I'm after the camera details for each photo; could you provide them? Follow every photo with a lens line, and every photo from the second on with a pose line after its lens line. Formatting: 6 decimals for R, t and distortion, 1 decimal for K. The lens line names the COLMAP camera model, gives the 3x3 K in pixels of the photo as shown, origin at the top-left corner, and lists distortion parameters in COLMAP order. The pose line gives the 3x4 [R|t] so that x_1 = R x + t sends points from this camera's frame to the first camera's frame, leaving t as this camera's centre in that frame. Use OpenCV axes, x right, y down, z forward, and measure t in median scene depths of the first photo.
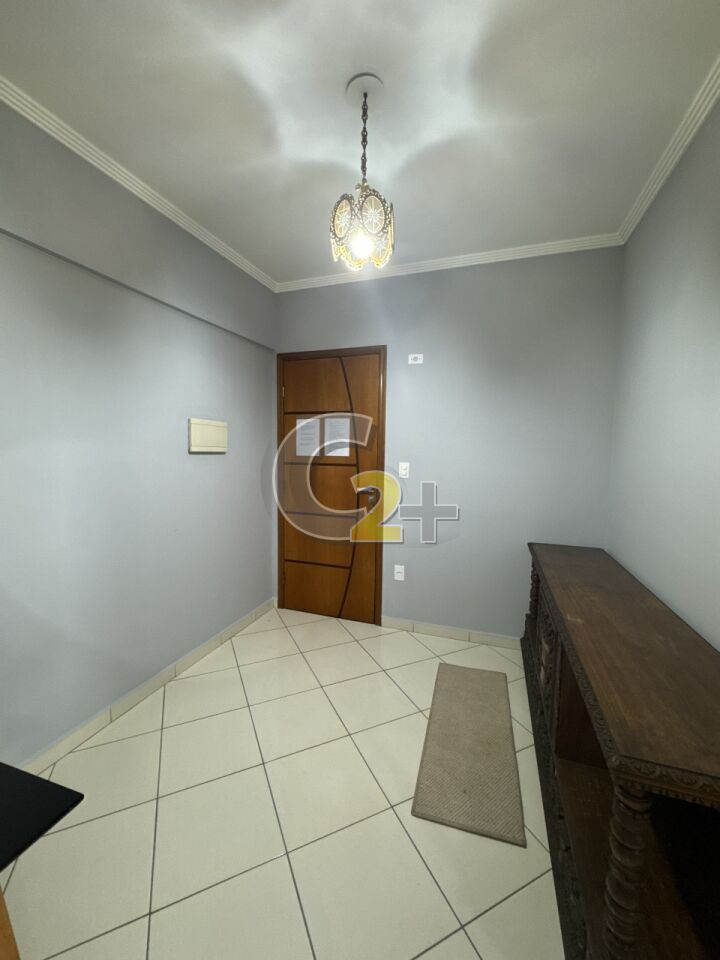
lens RADIAL K [[382.3, 0, 360.0], [0, 382.3, 480.0], [0, 0, 1]] dist [-0.001710, 0.000424]
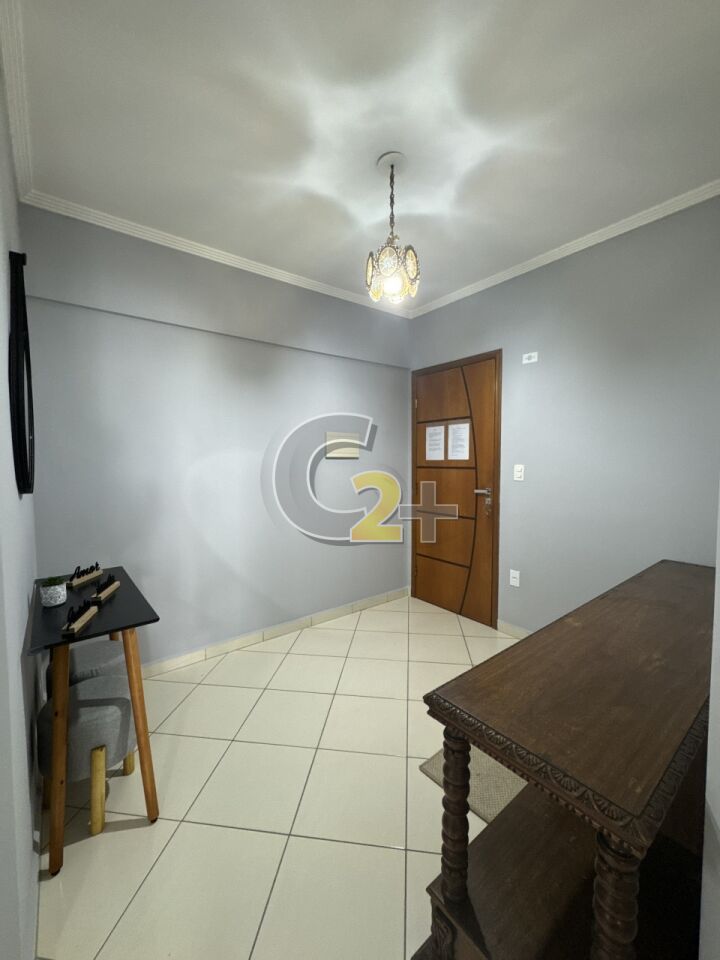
lens RADIAL K [[382.3, 0, 360.0], [0, 382.3, 480.0], [0, 0, 1]] dist [-0.001710, 0.000424]
pose [[0.841567, 0.009523, -0.540069, 0.288107], [-0.024313, 0.999499, -0.020261, 0.021941], [0.539605, 0.030182, 0.841377, -0.037322]]
